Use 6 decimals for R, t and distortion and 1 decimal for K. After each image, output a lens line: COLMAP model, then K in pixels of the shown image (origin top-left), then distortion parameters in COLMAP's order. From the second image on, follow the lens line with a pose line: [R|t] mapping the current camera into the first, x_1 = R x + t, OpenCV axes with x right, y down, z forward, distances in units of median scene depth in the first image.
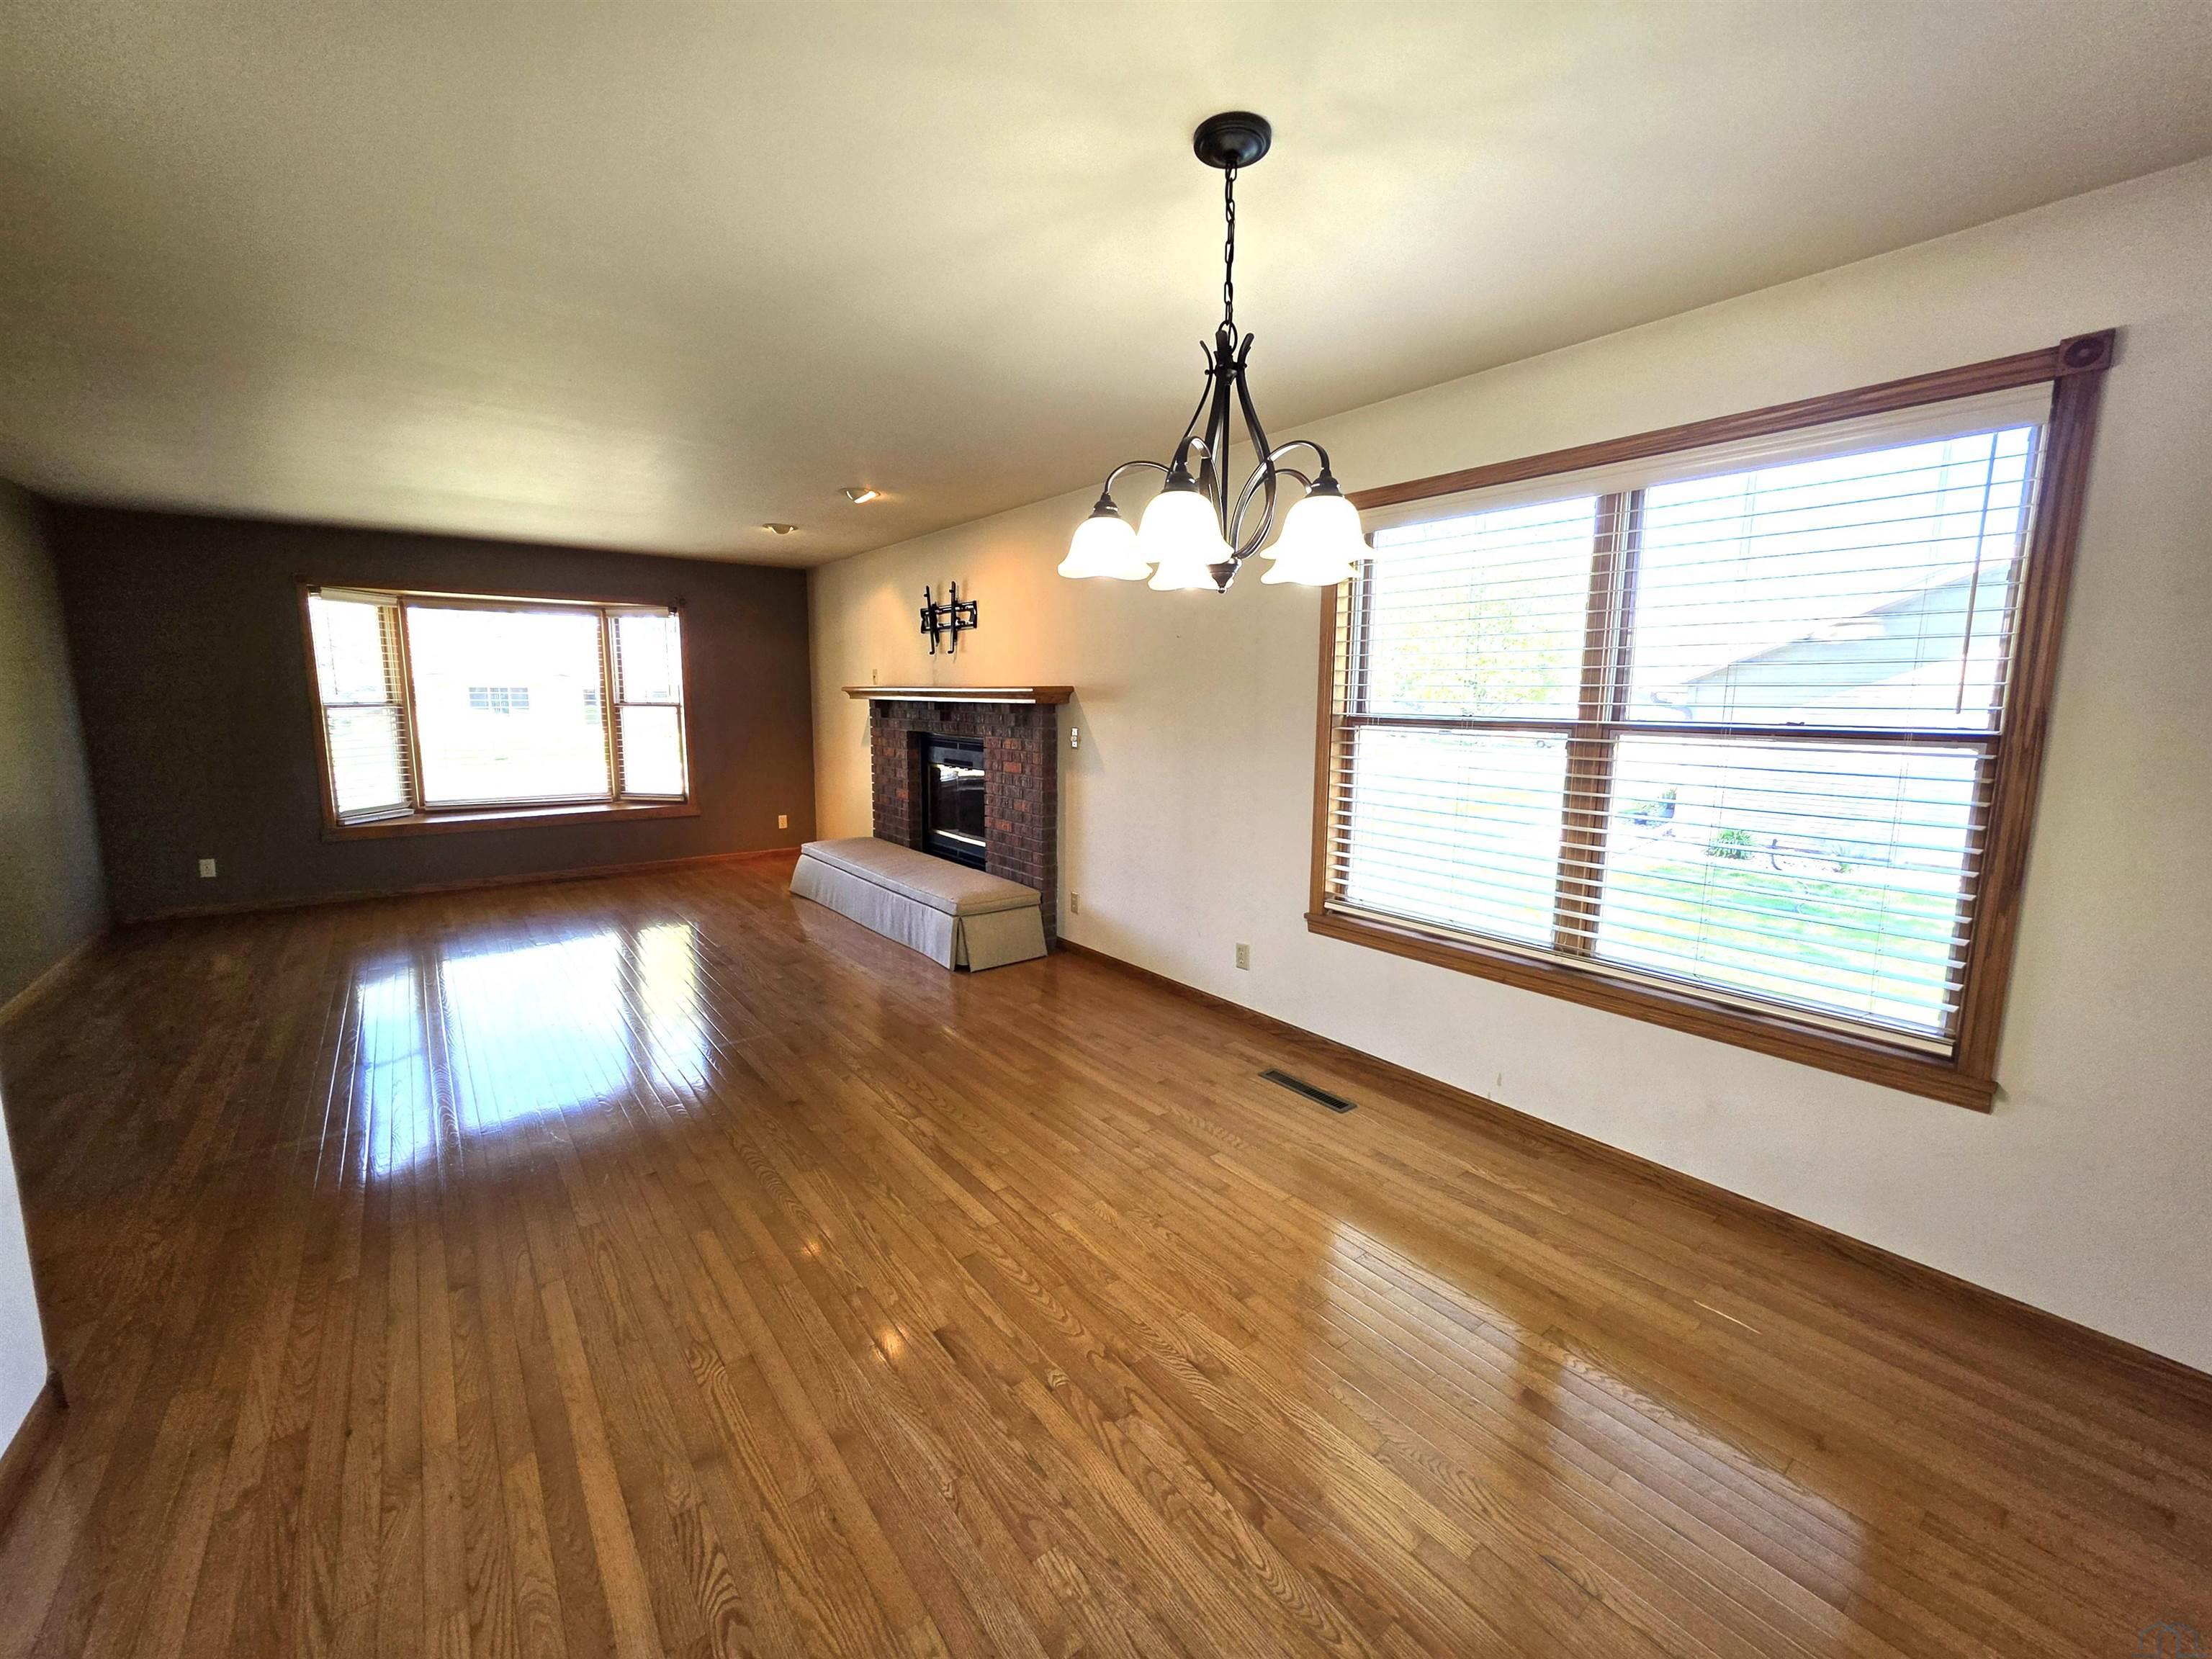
lens RADIAL K [[890.1, 0, 1104.9], [0, 890.1, 814.7], [0, 0, 1]] dist [-0.004046, 0.000885]
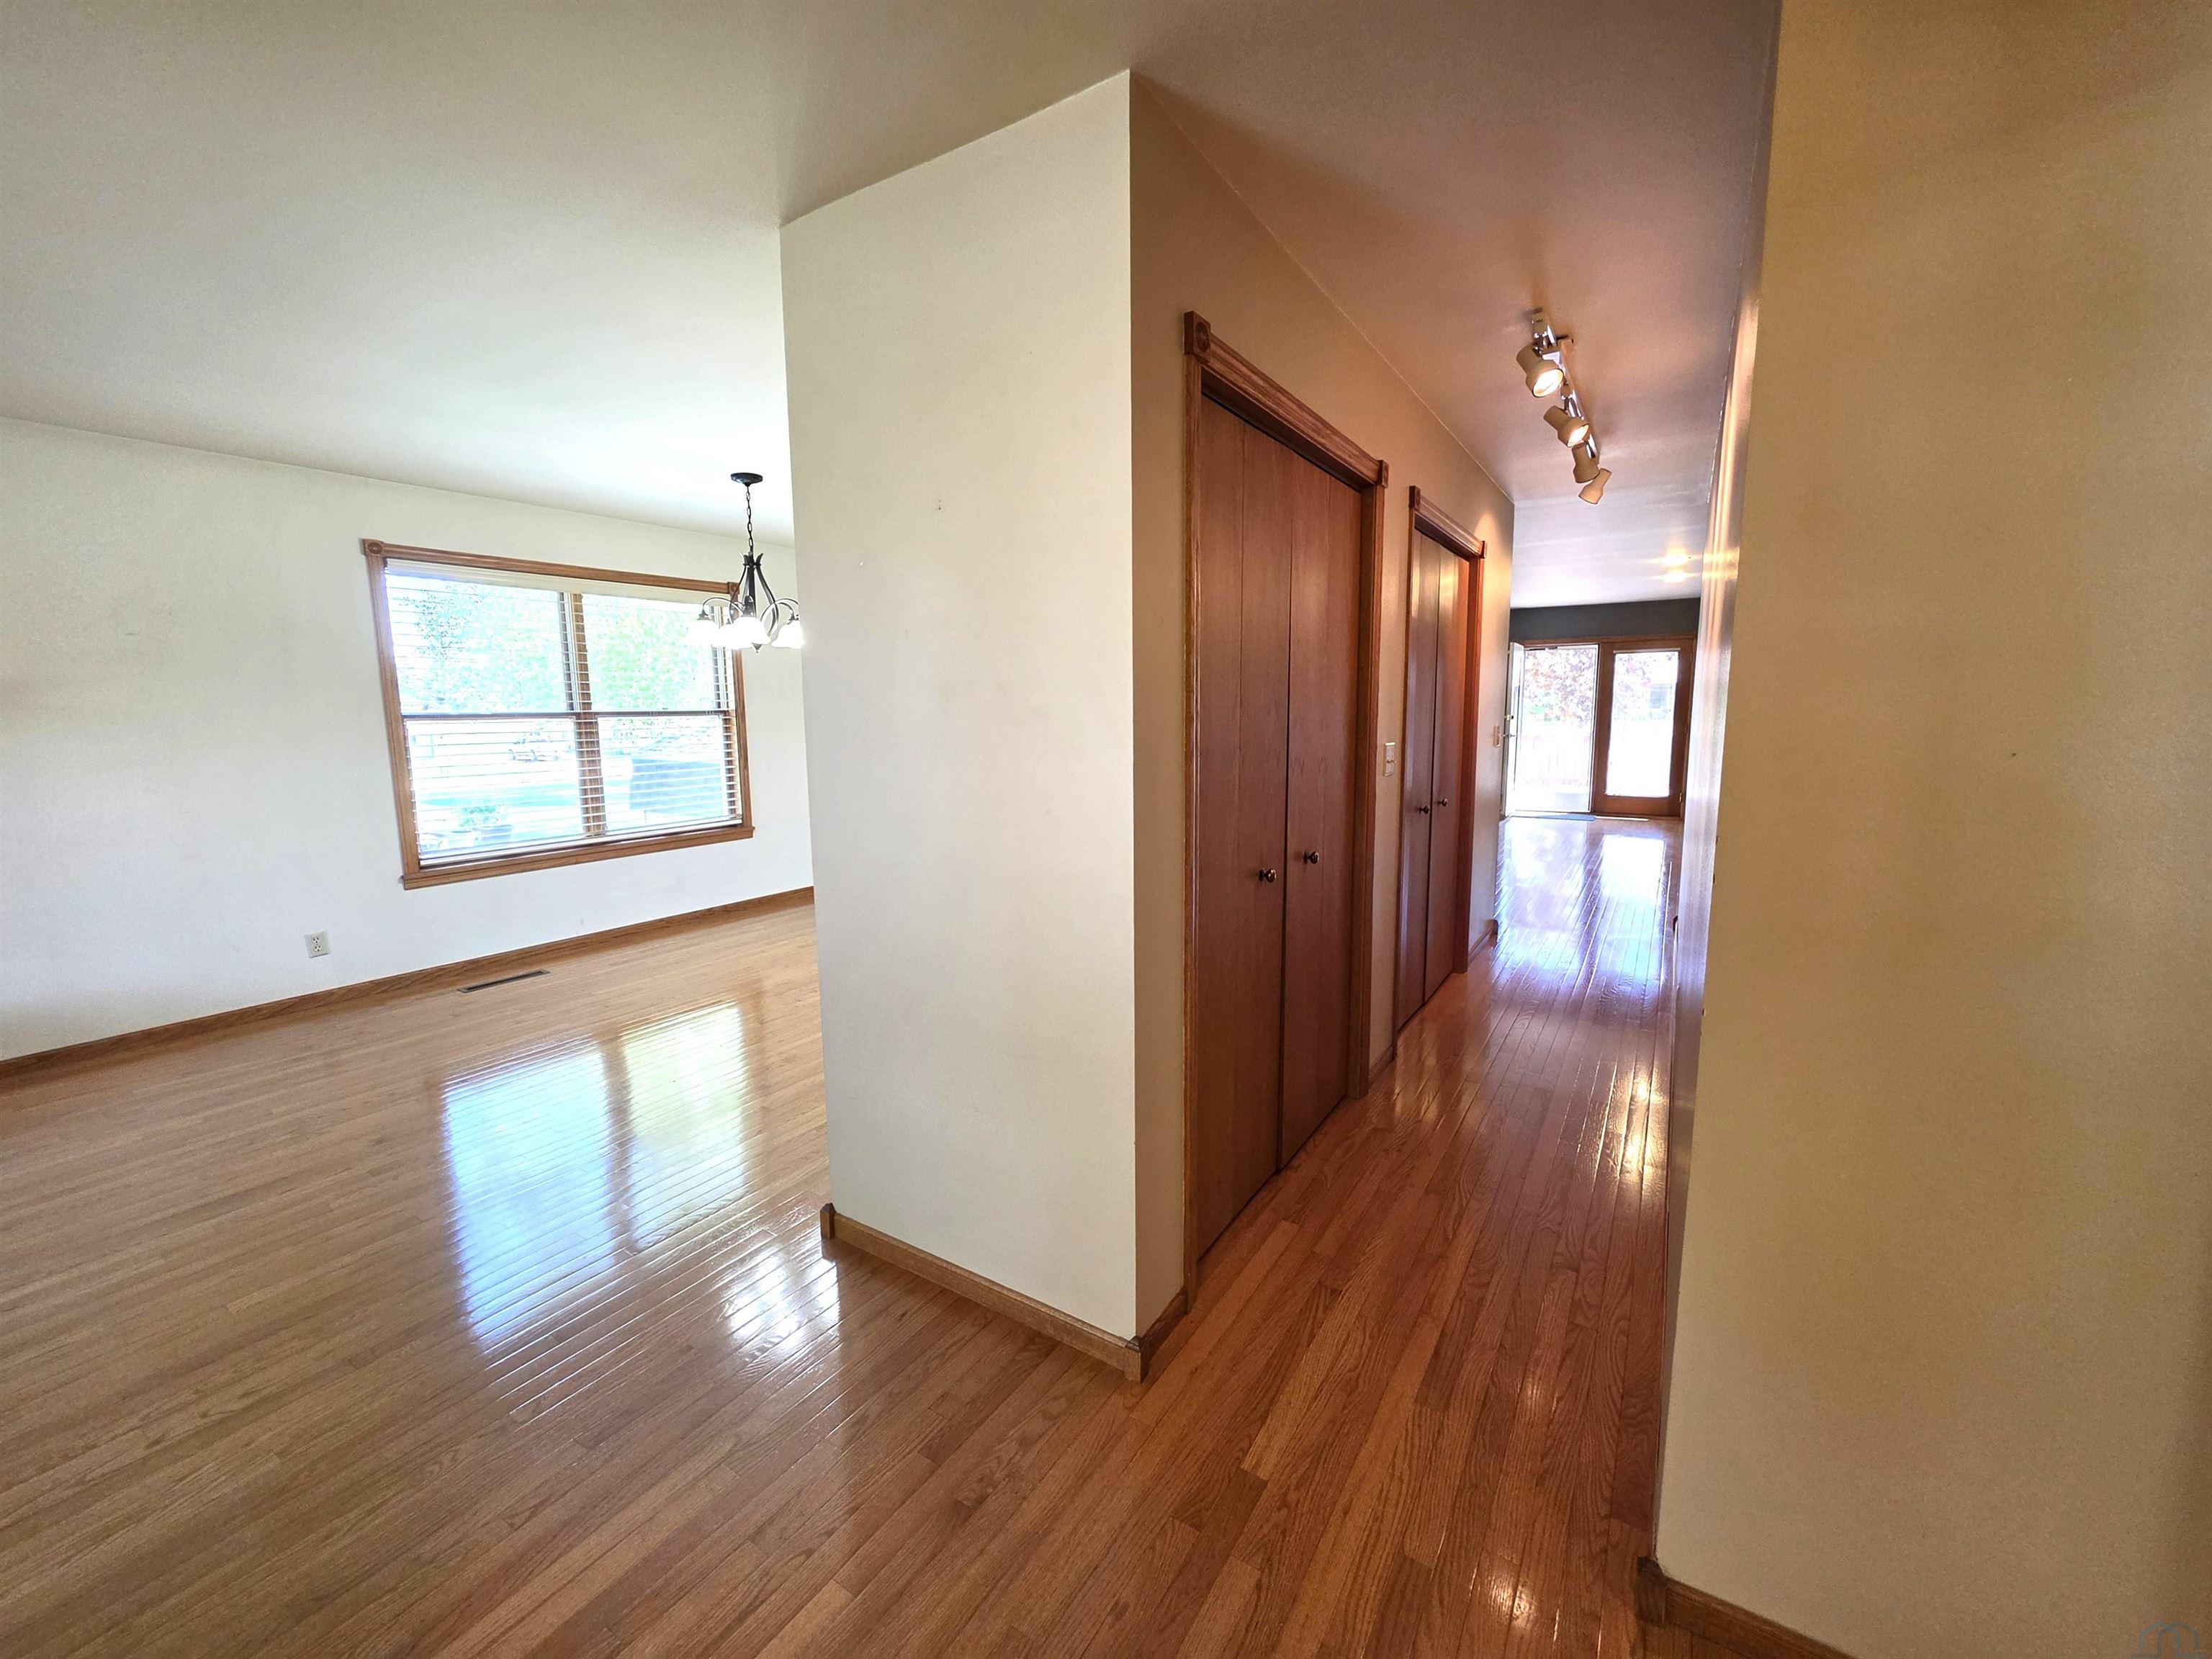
lens RADIAL K [[890.1, 0, 1102.8], [0, 890.1, 820.7], [0, 0, 1]] dist [-0.004046, 0.000885]
pose [[-0.327022, -0.128151, 0.936287, -1.142449], [0.134511, 0.974363, 0.180344, -0.050899], [-0.935395, 0.184917, -0.301401, 0.420246]]
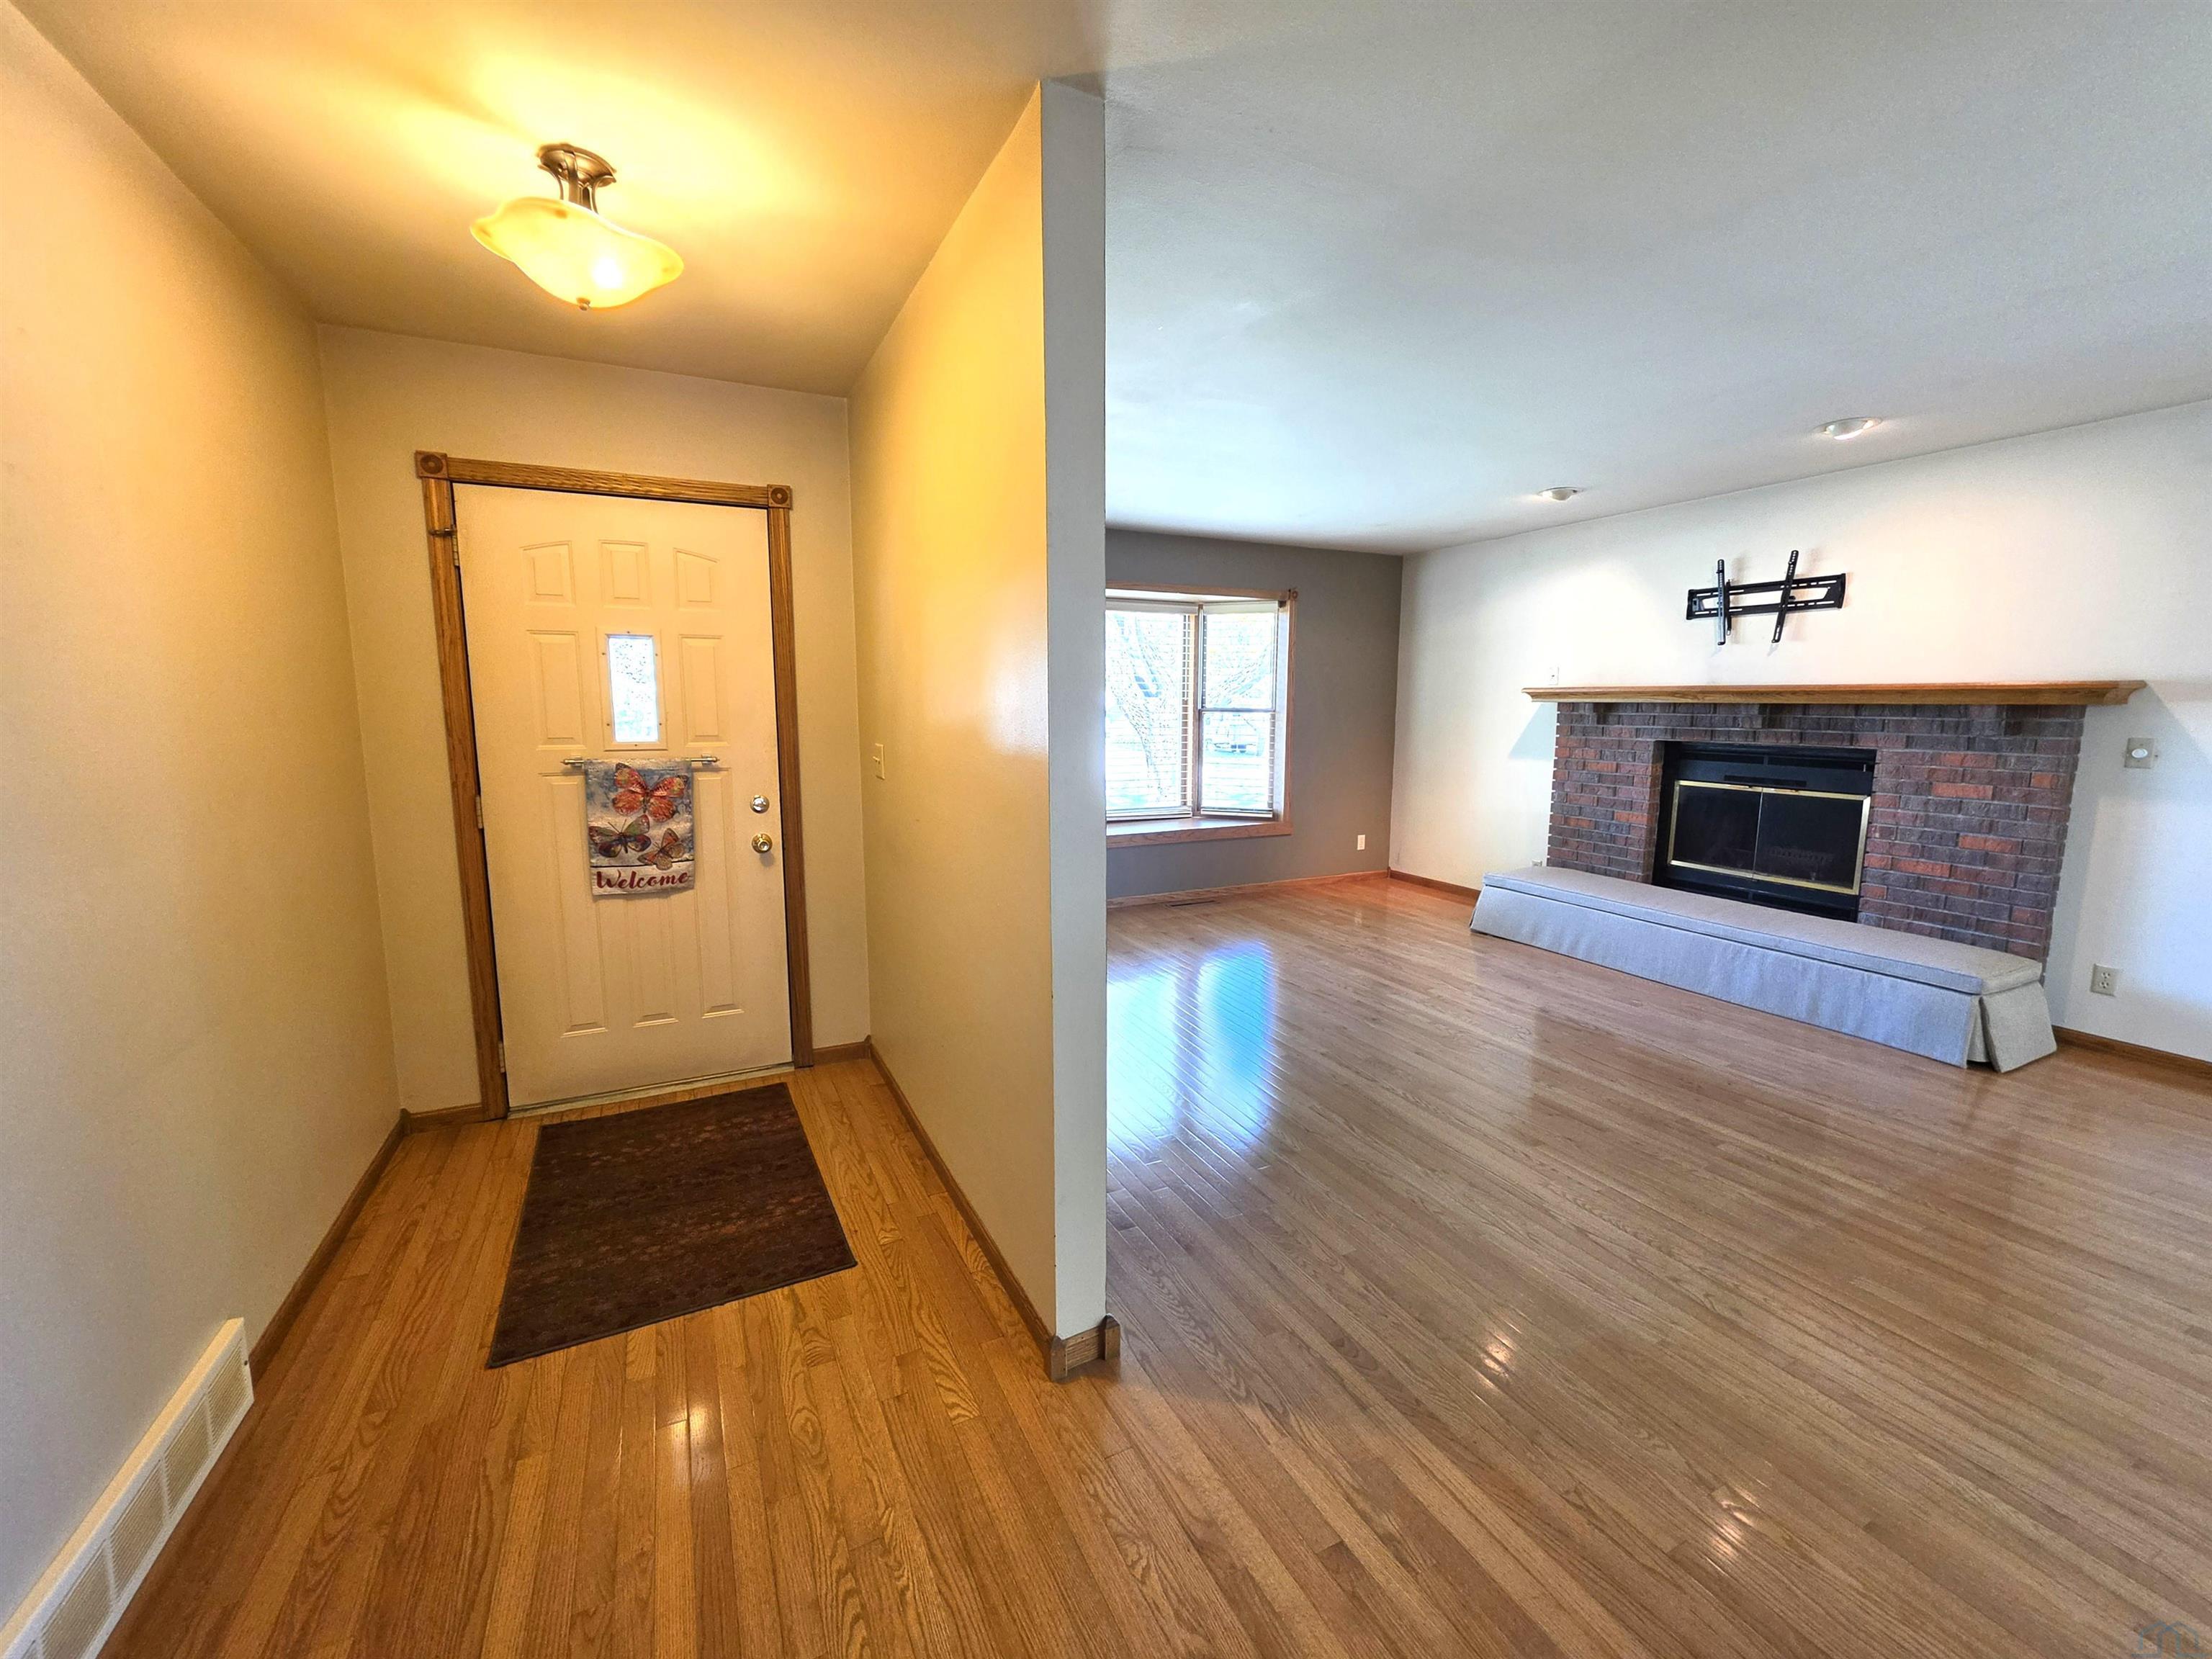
lens RADIAL K [[890.1, 0, 1100.0], [0, 890.1, 818.9], [0, 0, 1]] dist [-0.004046, 0.000885]
pose [[0.977137, 0.021955, -0.211474, -0.860127], [-0.022928, 0.999735, -0.002151, -0.015040], [0.211371, 0.006951, 0.977381, 0.159934]]
